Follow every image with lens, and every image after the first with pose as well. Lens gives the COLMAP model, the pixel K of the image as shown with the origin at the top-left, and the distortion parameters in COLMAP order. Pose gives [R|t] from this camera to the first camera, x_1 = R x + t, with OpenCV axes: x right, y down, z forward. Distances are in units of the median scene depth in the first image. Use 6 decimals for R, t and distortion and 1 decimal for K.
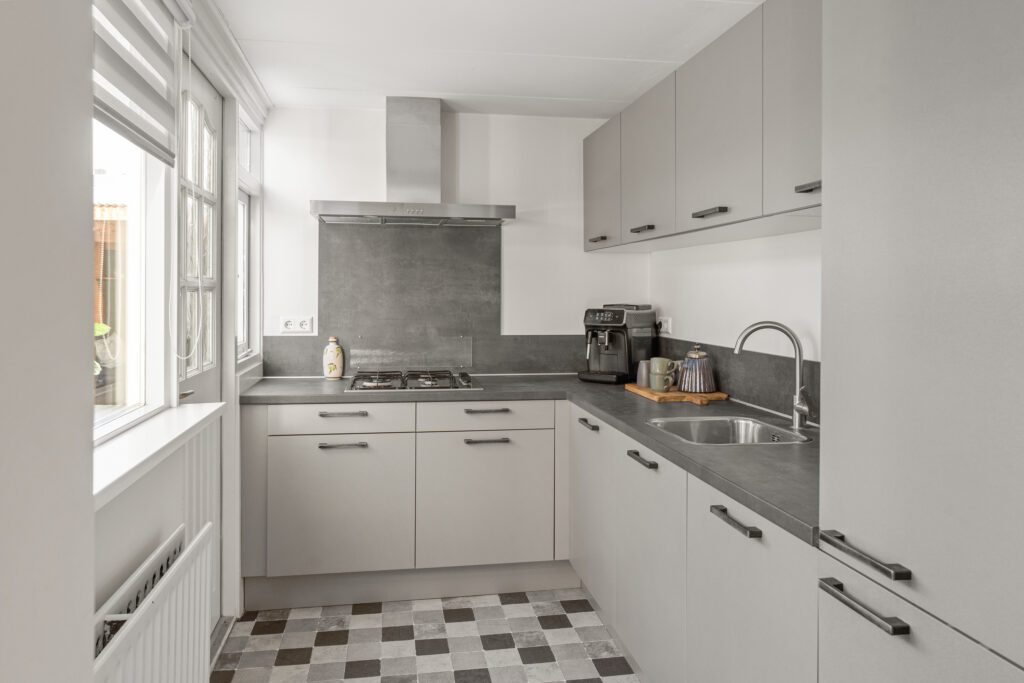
lens RADIAL K [[727.7, 0, 510.6], [0, 727.7, 294.6], [0, 0, 1]] dist [0.001040, 0.000060]
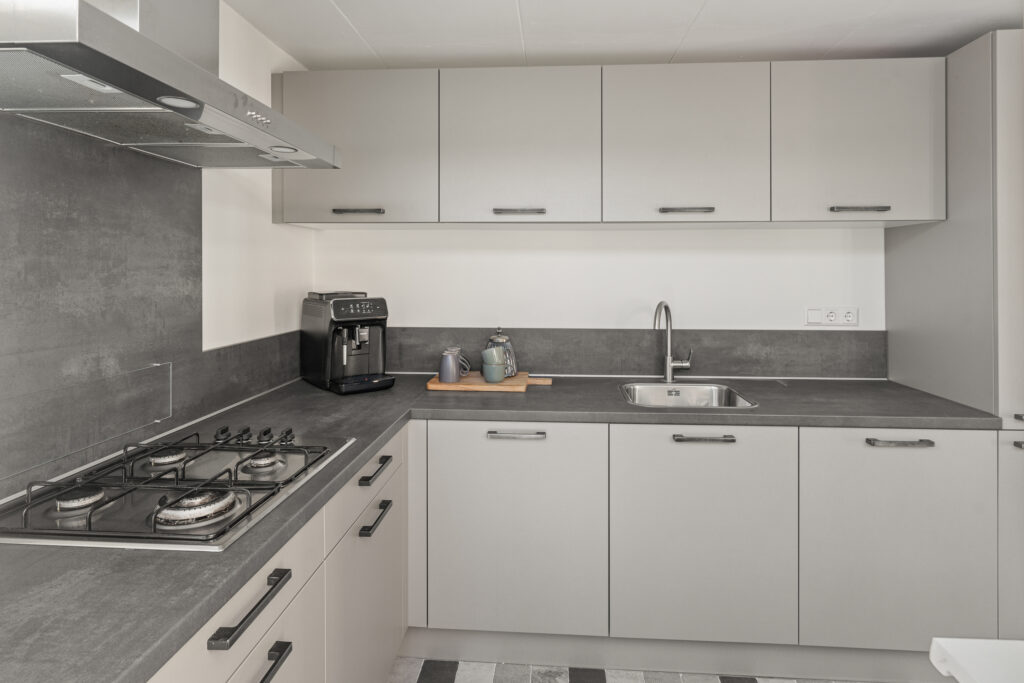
lens RADIAL K [[542.4, 0, 514.9], [0, 542.4, 272.2], [0, 0, 1]] dist [-0.000858, -0.000088]
pose [[0.236022, -0.004121, 0.971739, -0.391831], [-0.000061, 0.999991, 0.004256, -0.011447], [-0.971748, -0.001064, 0.236020, 0.657903]]
